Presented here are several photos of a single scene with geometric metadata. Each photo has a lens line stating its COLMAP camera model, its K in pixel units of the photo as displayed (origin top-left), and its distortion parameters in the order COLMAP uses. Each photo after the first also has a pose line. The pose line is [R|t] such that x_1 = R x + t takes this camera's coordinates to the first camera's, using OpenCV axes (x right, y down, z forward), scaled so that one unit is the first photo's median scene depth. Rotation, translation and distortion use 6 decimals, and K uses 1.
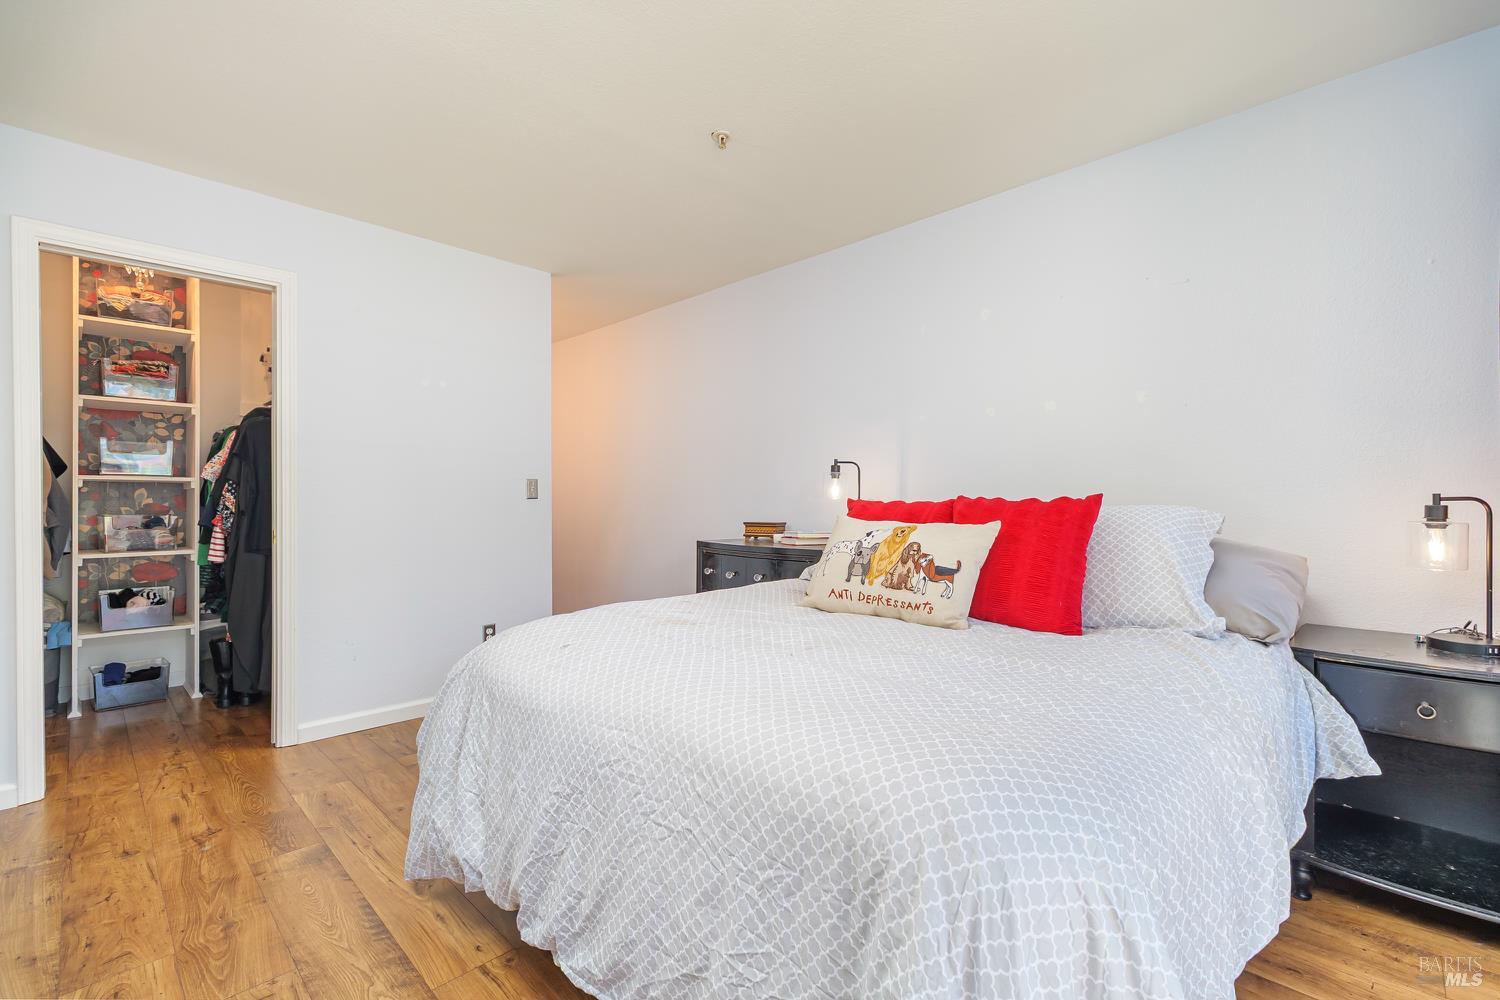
lens RADIAL K [[658.8, 0, 756.1], [0, 658.8, 501.1], [0, 0, 1]] dist [-0.000860, 0.000432]
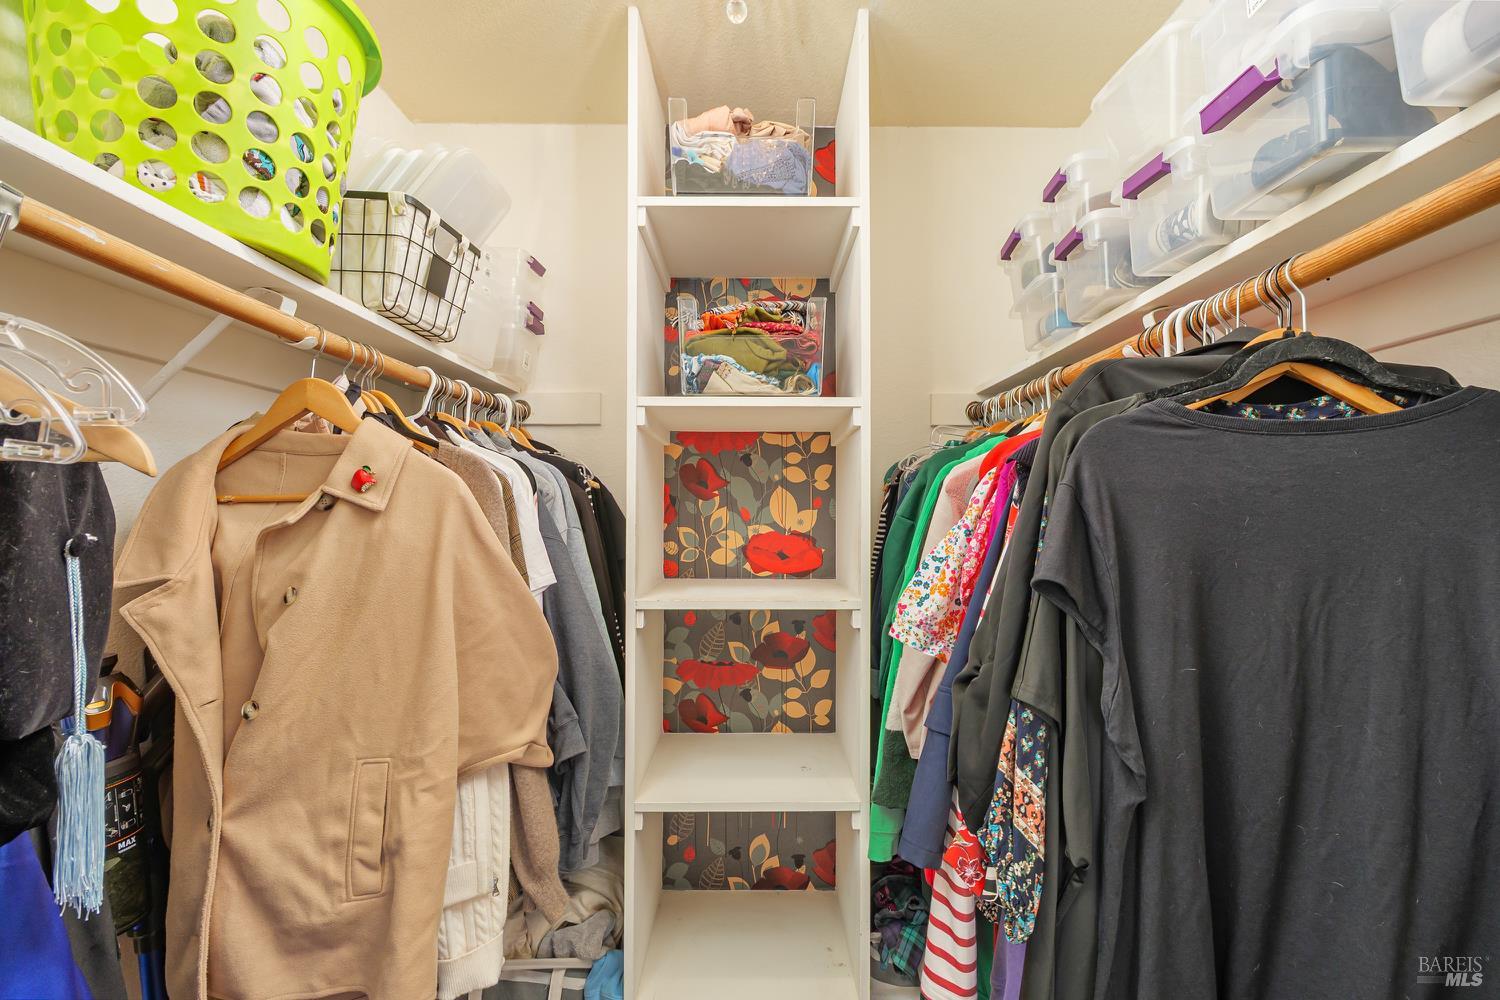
lens RADIAL K [[658.8, 0, 754.6], [0, 658.8, 499.9], [0, 0, 1]] dist [-0.000860, 0.000432]
pose [[0.688388, -0.019787, -0.725072, -0.619388], [-0.004964, 0.999476, -0.031988, -0.075844], [0.725325, 0.025620, 0.687929, 0.698126]]
